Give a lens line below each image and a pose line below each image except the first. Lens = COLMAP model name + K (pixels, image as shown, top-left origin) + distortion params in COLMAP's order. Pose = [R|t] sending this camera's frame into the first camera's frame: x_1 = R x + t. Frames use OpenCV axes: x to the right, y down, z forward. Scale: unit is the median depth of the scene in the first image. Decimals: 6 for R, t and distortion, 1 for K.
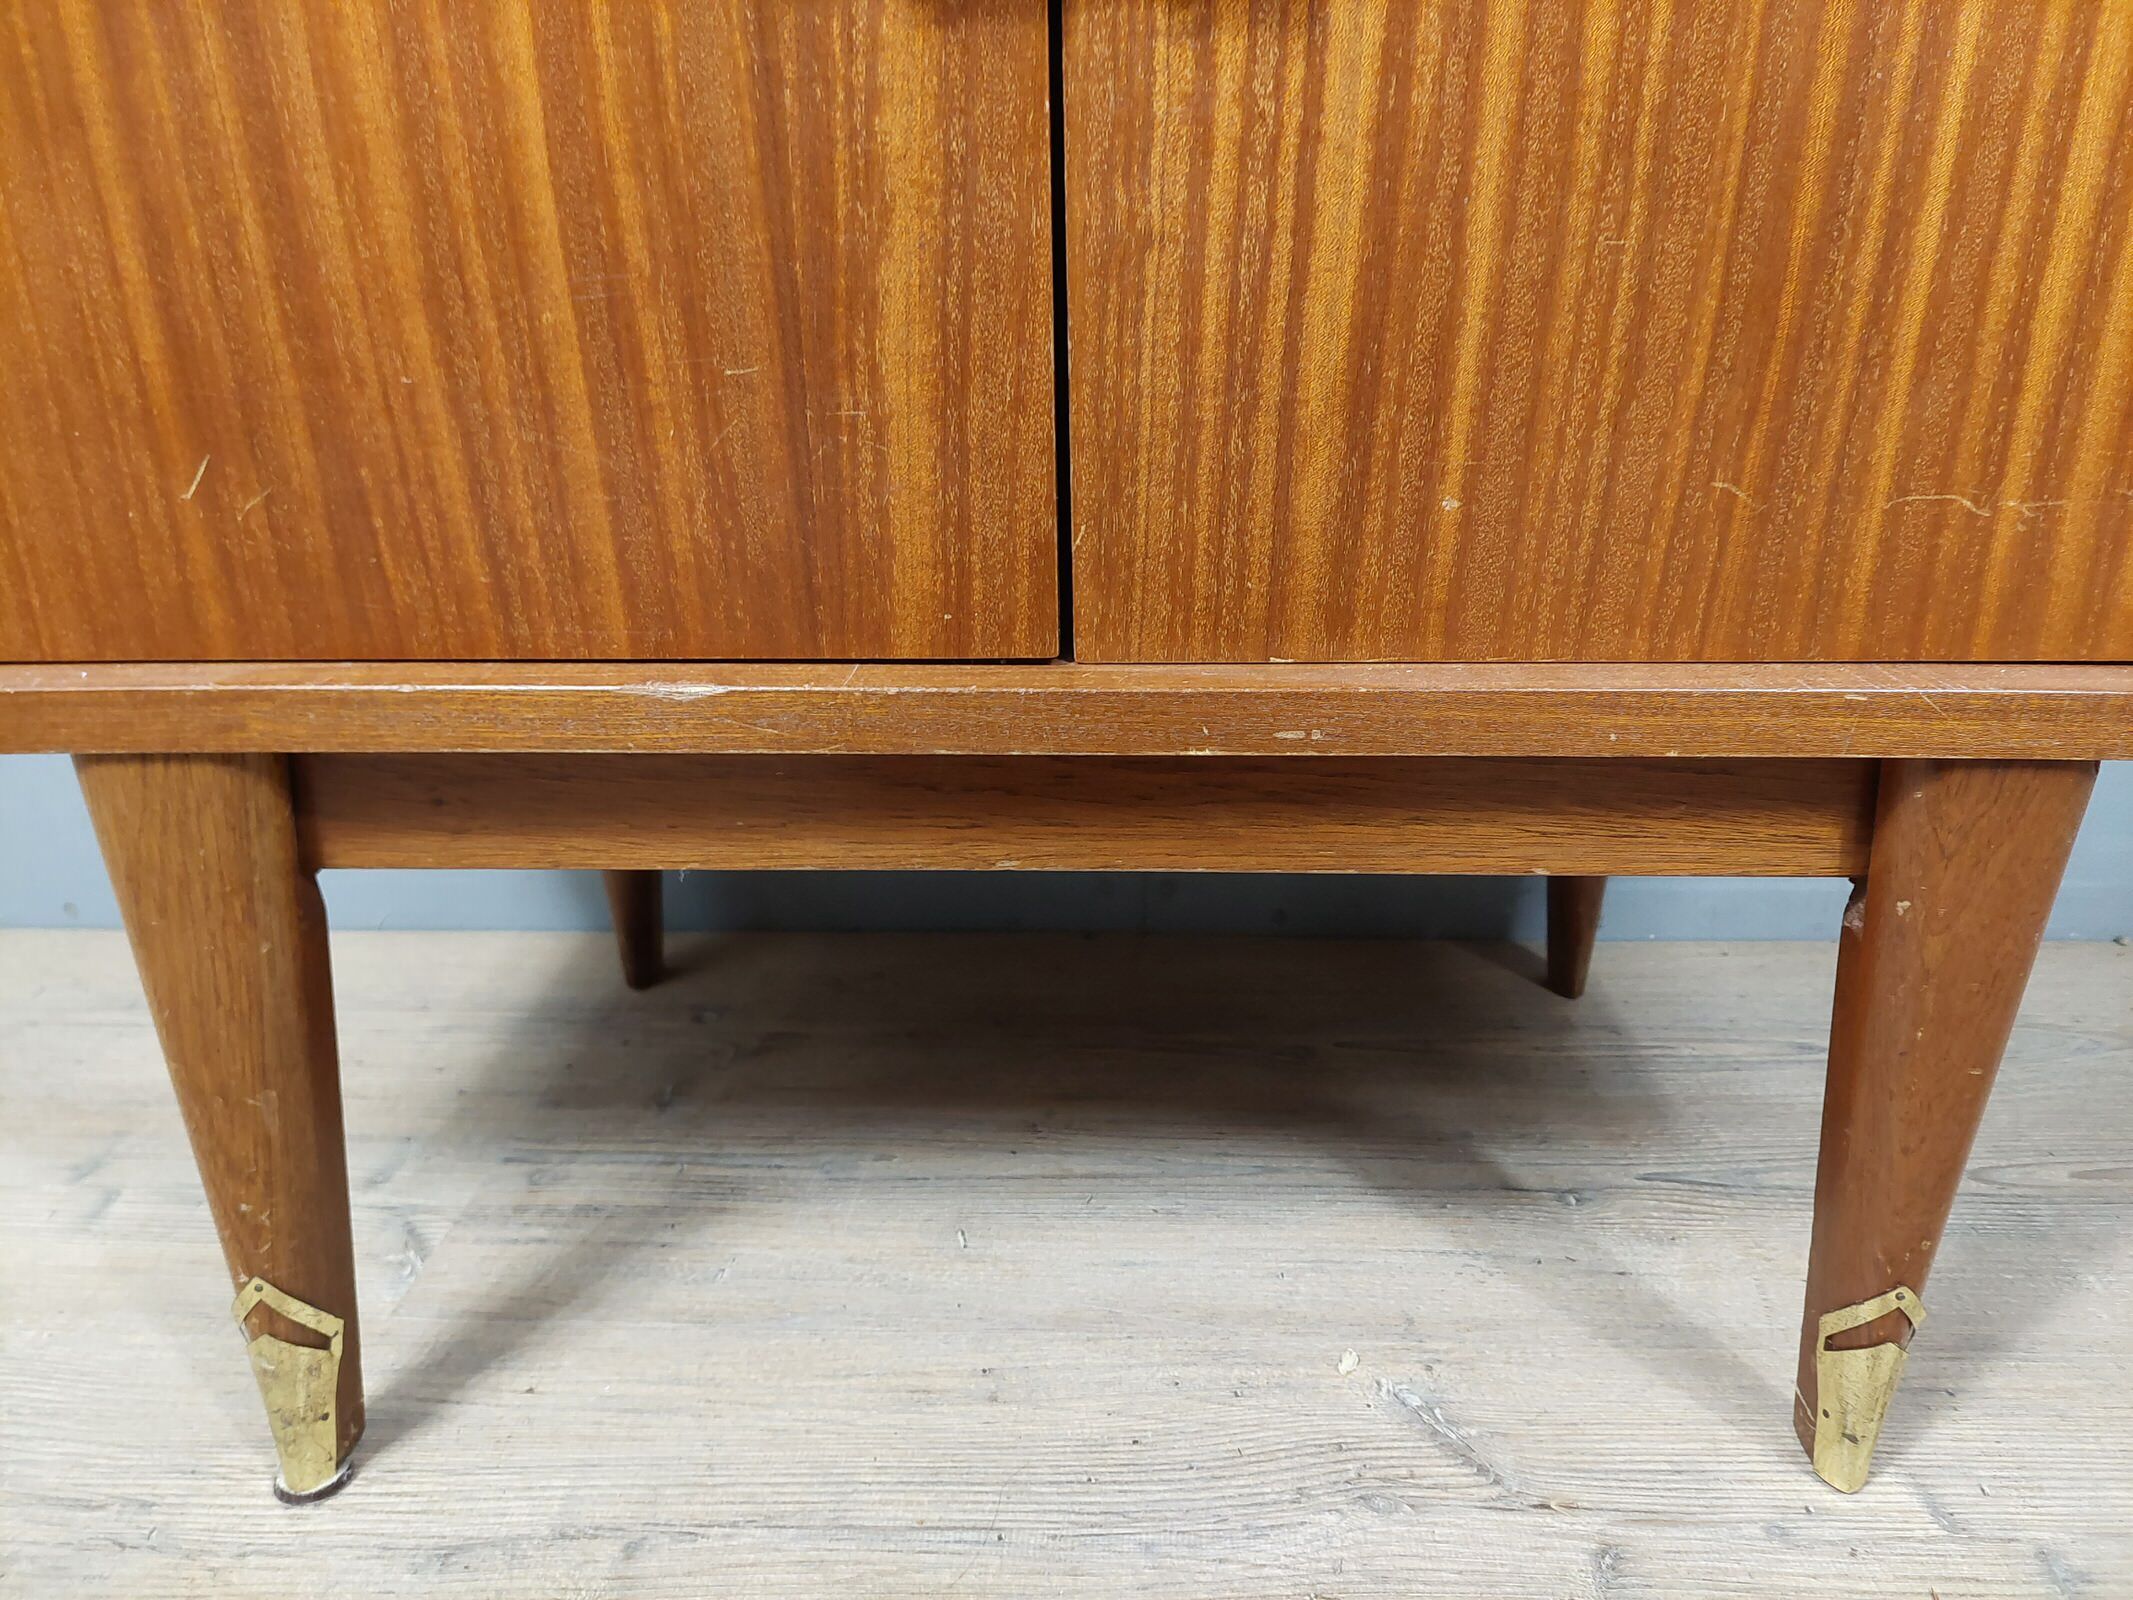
lens RADIAL K [[1560.5, 0, 1081.7], [0, 1560.5, 793.7], [0, 0, 1]] dist [0.008074, -0.021486]
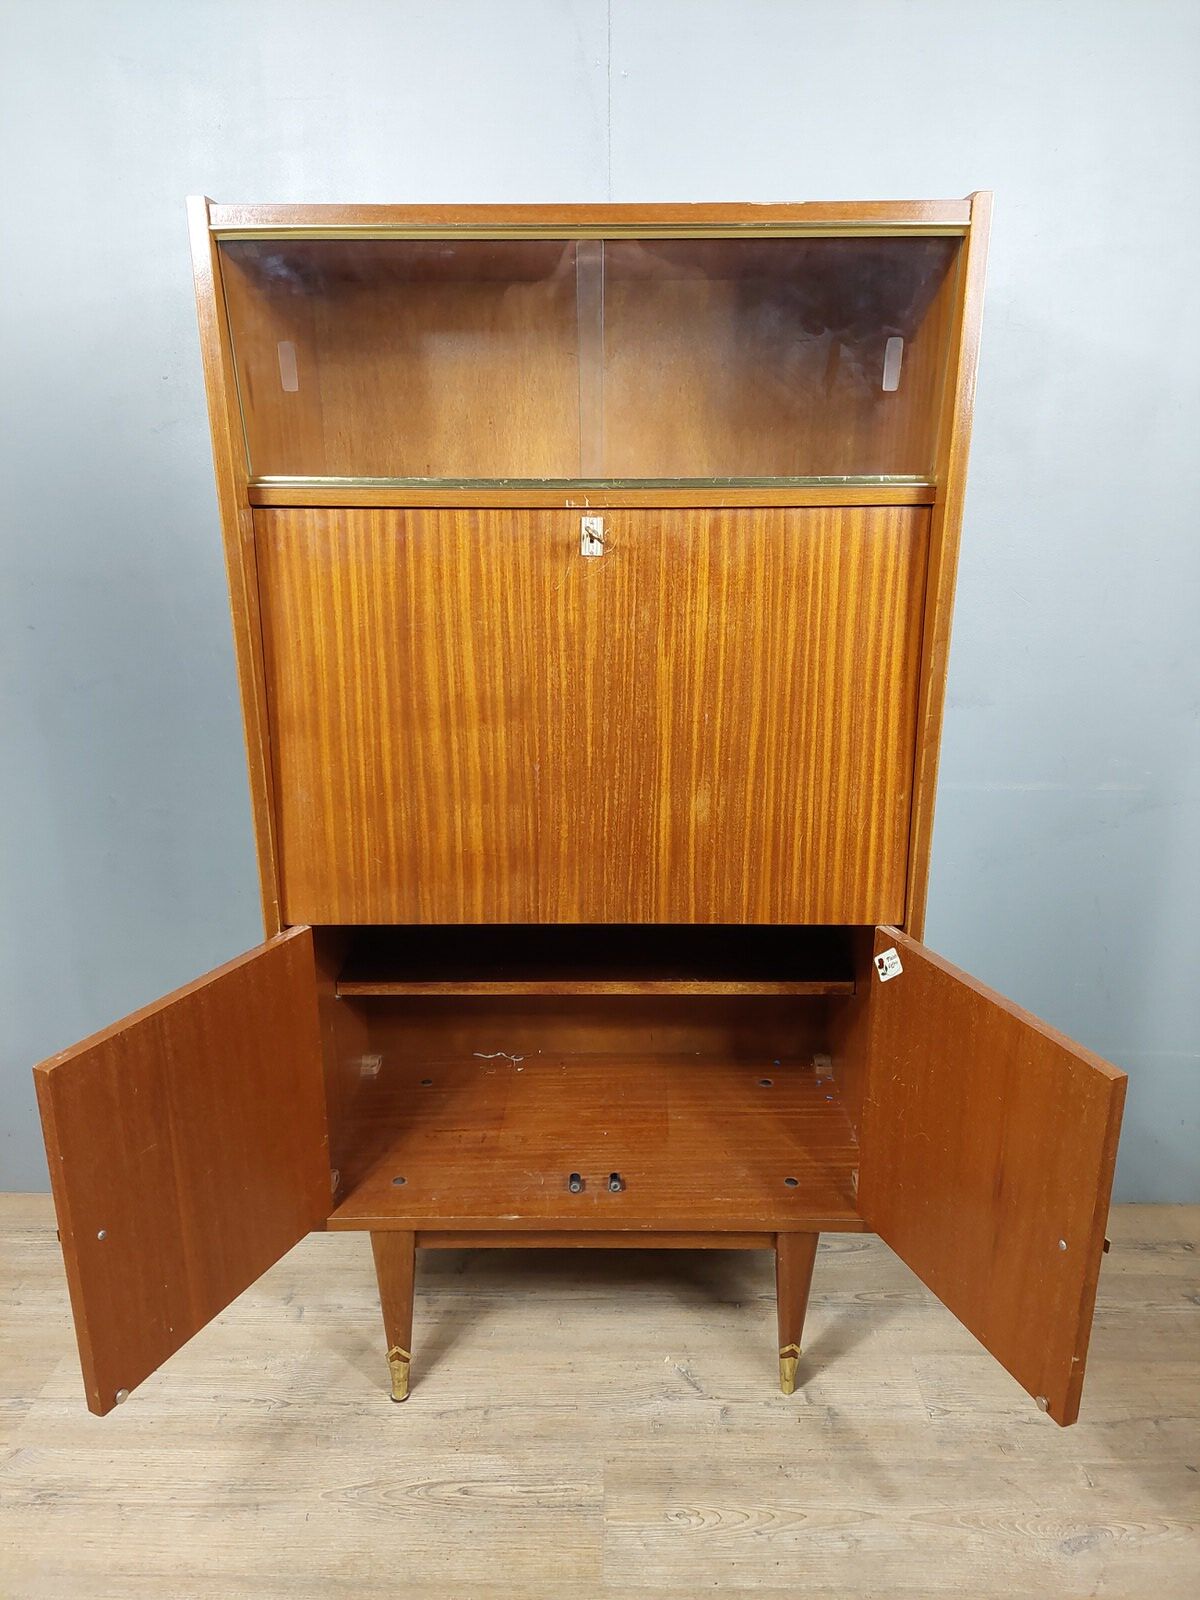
lens RADIAL K [[1170.6, 0, 603.9], [0, 1170.6, 810.1], [0, 0, 1]] dist [0.008074, -0.021486]
pose [[0.999445, 0.001878, 0.033271, -0.079159], [-0.000605, 0.999269, -0.038229, -0.877012], [-0.033319, 0.038187, 0.998715, -1.920776]]
